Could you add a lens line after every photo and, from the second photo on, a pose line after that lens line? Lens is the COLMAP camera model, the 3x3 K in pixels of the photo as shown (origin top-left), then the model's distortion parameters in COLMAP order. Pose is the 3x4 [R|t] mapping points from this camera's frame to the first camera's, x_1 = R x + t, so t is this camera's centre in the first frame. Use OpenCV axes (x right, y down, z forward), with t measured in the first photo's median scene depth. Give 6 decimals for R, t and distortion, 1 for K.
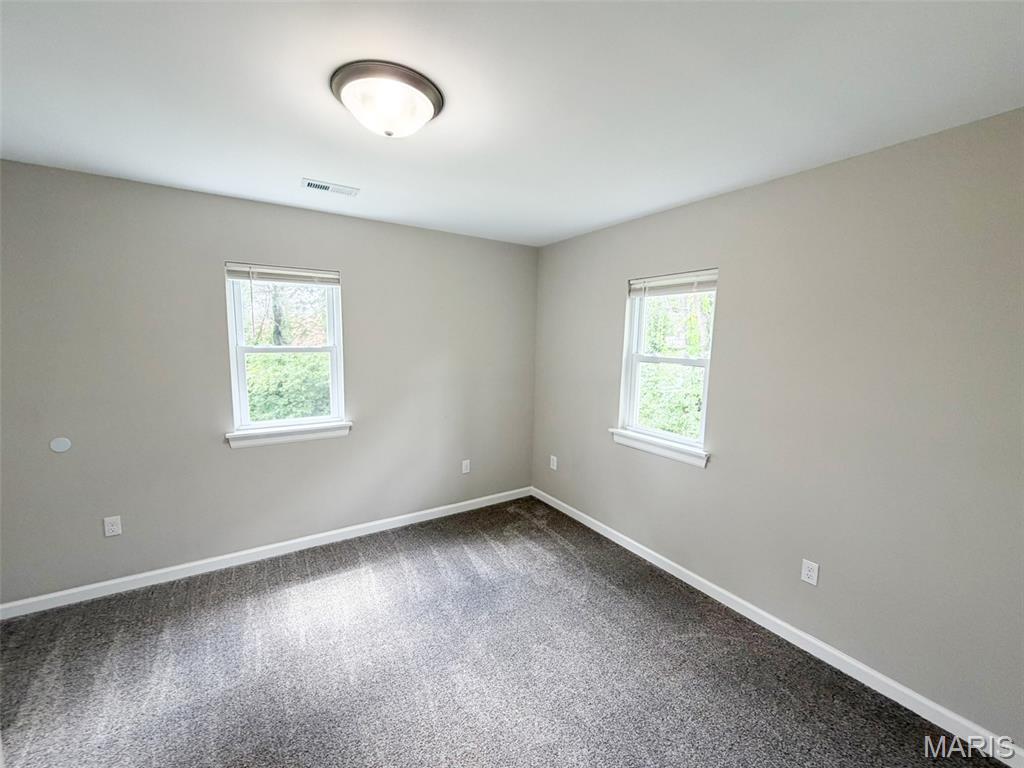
lens RADIAL K [[409.2, 0, 514.1], [0, 409.2, 386.5], [0, 0, 1]] dist [-0.000226, -0.000047]
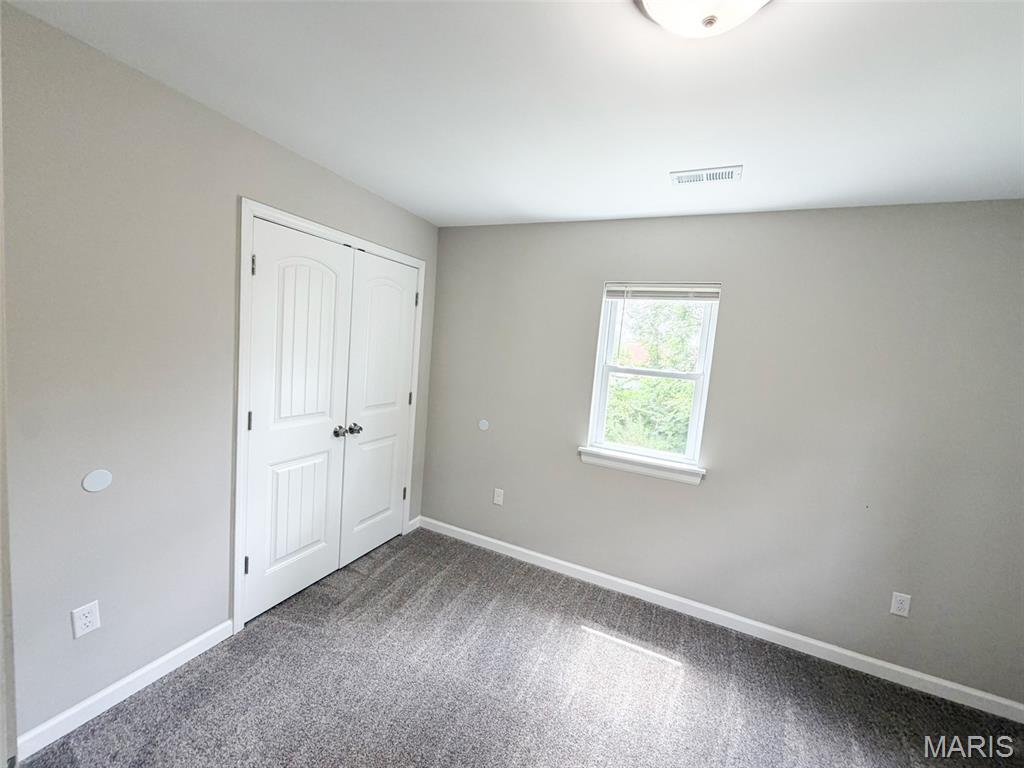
lens RADIAL K [[409.2, 0, 508.2], [0, 409.2, 383.9], [0, 0, 1]] dist [-0.000226, -0.000047]
pose [[0.528058, 0.103963, -0.842820, 0.058408], [-0.182346, 0.983209, 0.007034, -0.014587], [0.829400, 0.149971, 0.538149, 0.262662]]
